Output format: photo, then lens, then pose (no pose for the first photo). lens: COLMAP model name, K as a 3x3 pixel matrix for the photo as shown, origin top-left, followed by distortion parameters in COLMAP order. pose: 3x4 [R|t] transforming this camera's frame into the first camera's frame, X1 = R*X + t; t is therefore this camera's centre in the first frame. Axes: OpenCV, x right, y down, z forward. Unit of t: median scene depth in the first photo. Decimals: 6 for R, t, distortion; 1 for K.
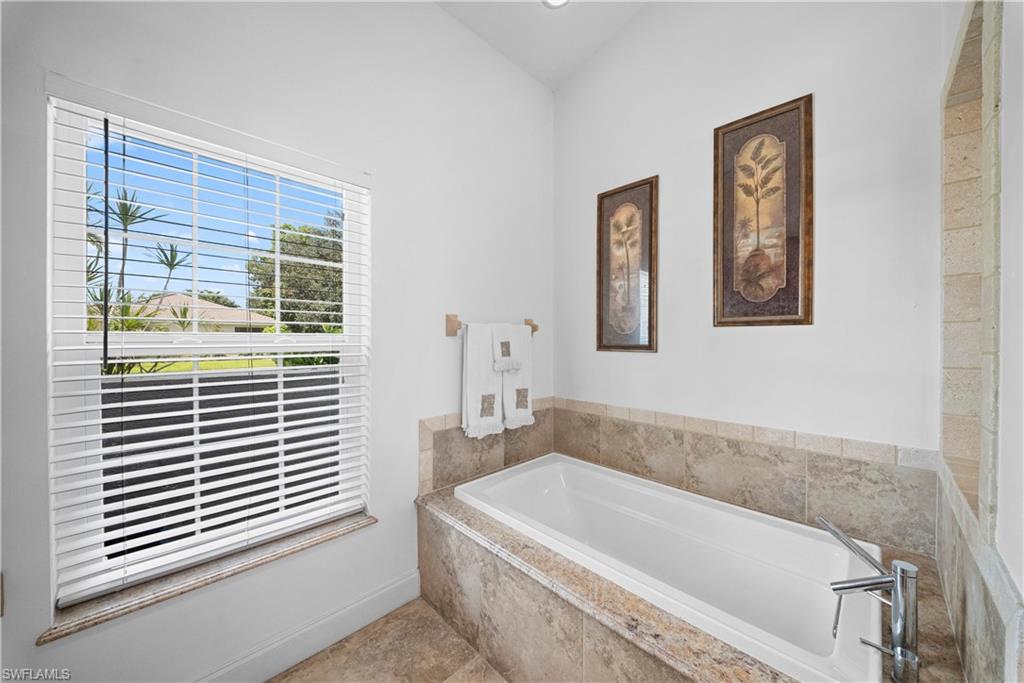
lens RADIAL K [[359.9, 0, 513.2], [0, 359.9, 342.5], [0, 0, 1]] dist [-0.002323, -0.003249]
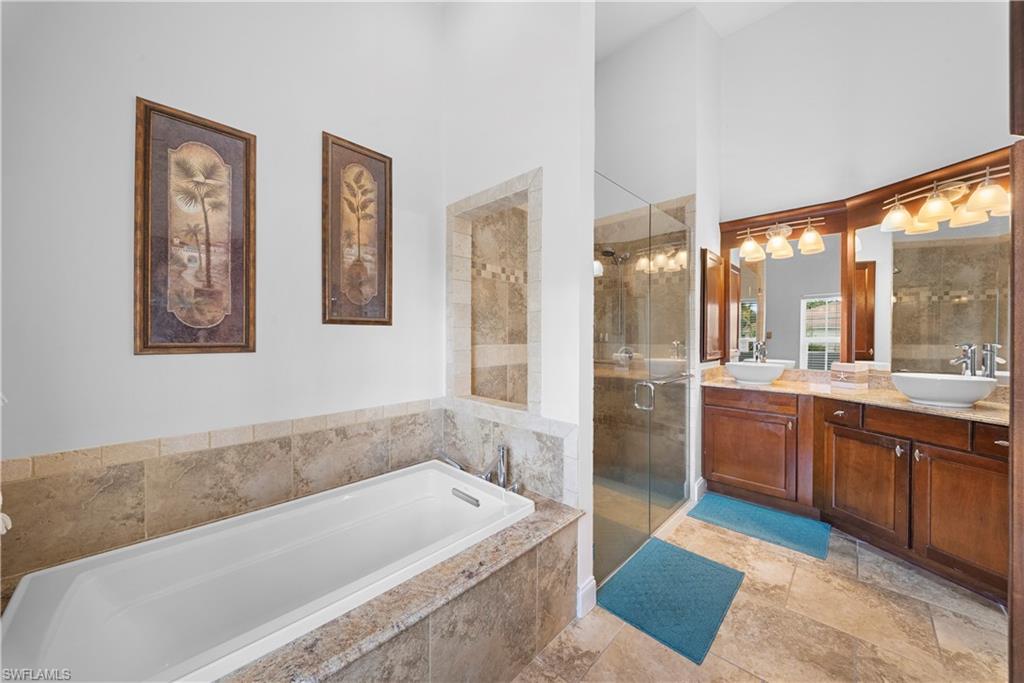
lens RADIAL K [[359.9, 0, 512.4], [0, 359.9, 337.4], [0, 0, 1]] dist [-0.002323, -0.003249]
pose [[-0.027710, -0.004139, 0.999607, -0.506147], [0.006118, 0.999972, 0.004310, -0.006234], [-0.999597, 0.006235, -0.027684, 0.510841]]
